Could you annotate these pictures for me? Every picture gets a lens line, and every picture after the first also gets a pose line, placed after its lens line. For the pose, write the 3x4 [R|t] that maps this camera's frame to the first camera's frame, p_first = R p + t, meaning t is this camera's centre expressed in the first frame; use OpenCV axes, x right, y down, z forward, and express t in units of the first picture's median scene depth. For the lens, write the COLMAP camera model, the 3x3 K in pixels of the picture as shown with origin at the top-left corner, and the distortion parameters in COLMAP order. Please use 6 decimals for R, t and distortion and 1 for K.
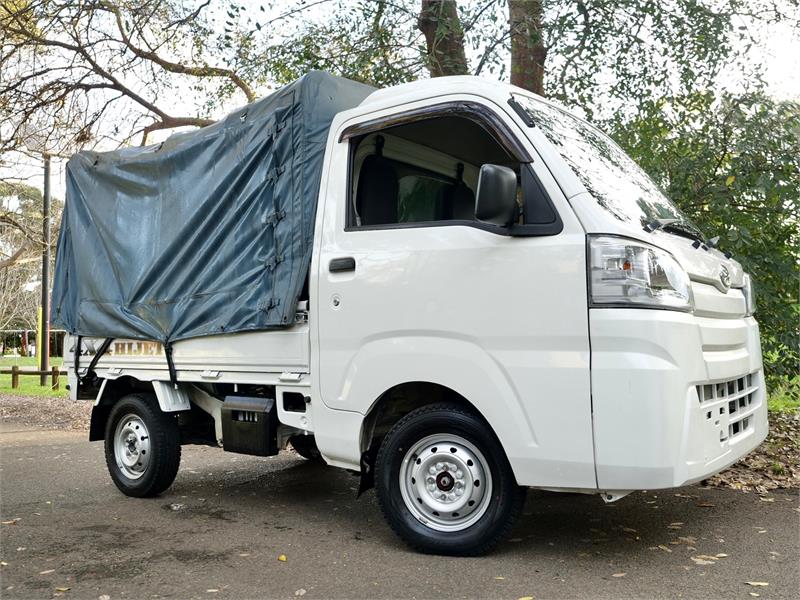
lens RADIAL K [[685.8, 0, 400.0], [0, 685.8, 300.0], [0, 0, 1]] dist [0.004276, -0.000964]
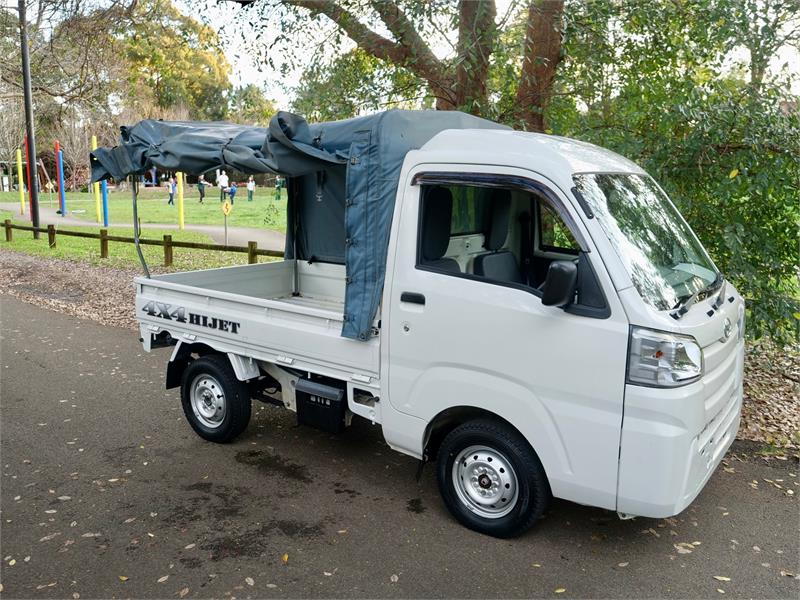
lens RADIAL K [[674.3, 0, 401.1], [0, 674.3, 297.3], [0, 0, 1]] dist [0.006805, -0.003275]
pose [[0.998408, 0.033063, 0.045695, -0.149412], [-0.042560, 0.973269, 0.225691, -0.298184], [-0.037012, -0.227277, 0.973127, -0.125995]]
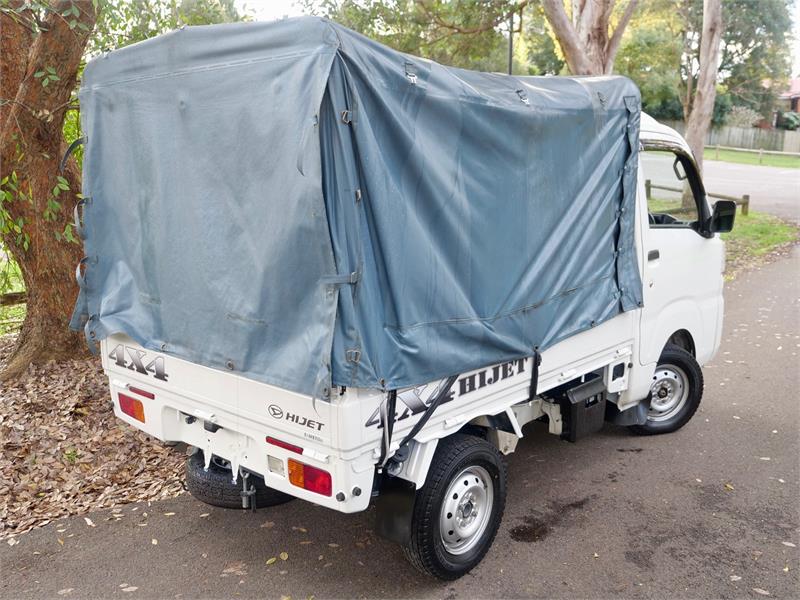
lens RADIAL K [[753.8, 0, 400.0], [0, 753.8, 300.0], [0, 0, 1]] dist [0.007745, -0.002280]
pose [[0.067191, -0.162379, 0.984438, -1.451586], [-0.055211, 0.984551, 0.166166, -0.169448], [-0.996211, -0.065517, 0.057188, 1.317481]]
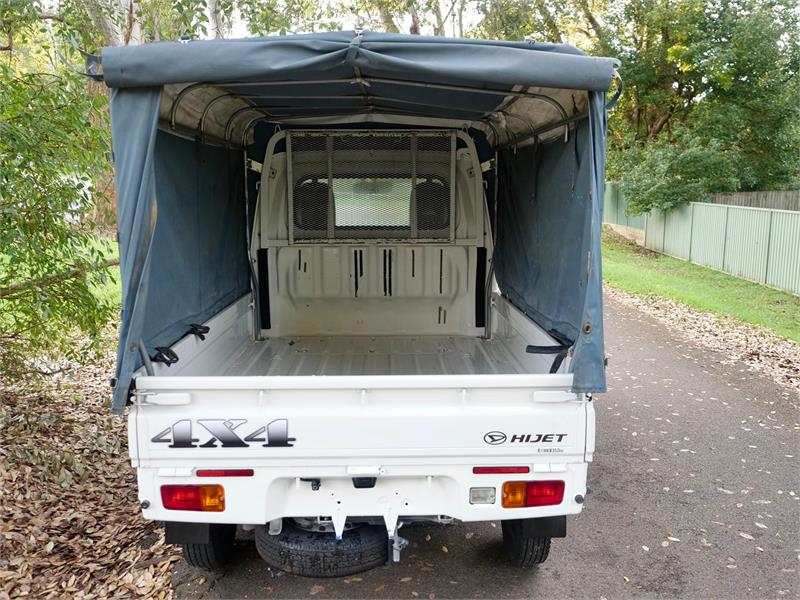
lens RADIAL K [[712.8, 0, 400.0], [0, 712.8, 300.0], [0, 0, 1]] dist [0.006519, -0.007369]
pose [[-0.627951, -0.099664, 0.771845, -1.161973], [-0.034416, 0.994352, 0.100395, -0.121605], [-0.777492, 0.036479, -0.627834, 2.086883]]
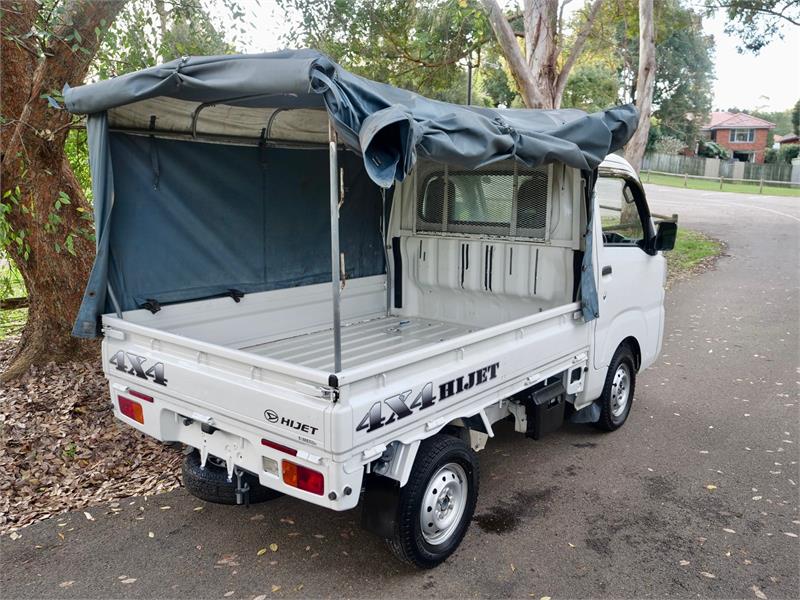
lens RADIAL K [[674.3, 0, 401.1], [0, 674.3, 297.3], [0, 0, 1]] dist [0.006805, -0.003275]
pose [[0.017388, -0.153864, 0.987939, -1.425865], [-0.069470, 0.985515, 0.154709, -0.175799], [-0.997432, -0.071323, 0.006447, 1.346292]]
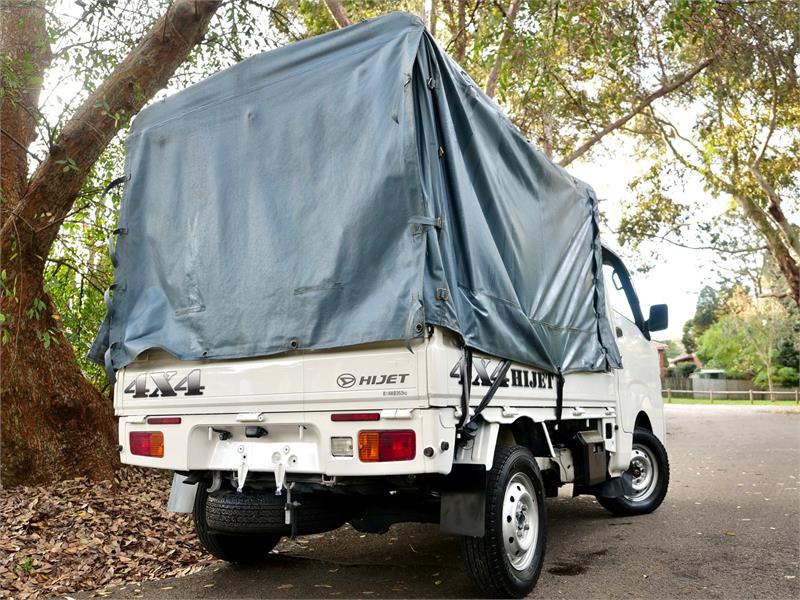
lens RADIAL K [[674.3, 0, 401.1], [0, 674.3, 297.3], [0, 0, 1]] dist [0.006805, -0.003275]
pose [[-0.101518, 0.189129, 0.976691, -1.381936], [-0.037068, 0.980362, -0.193692, 0.163187], [-0.994143, -0.055867, -0.092513, 1.516250]]
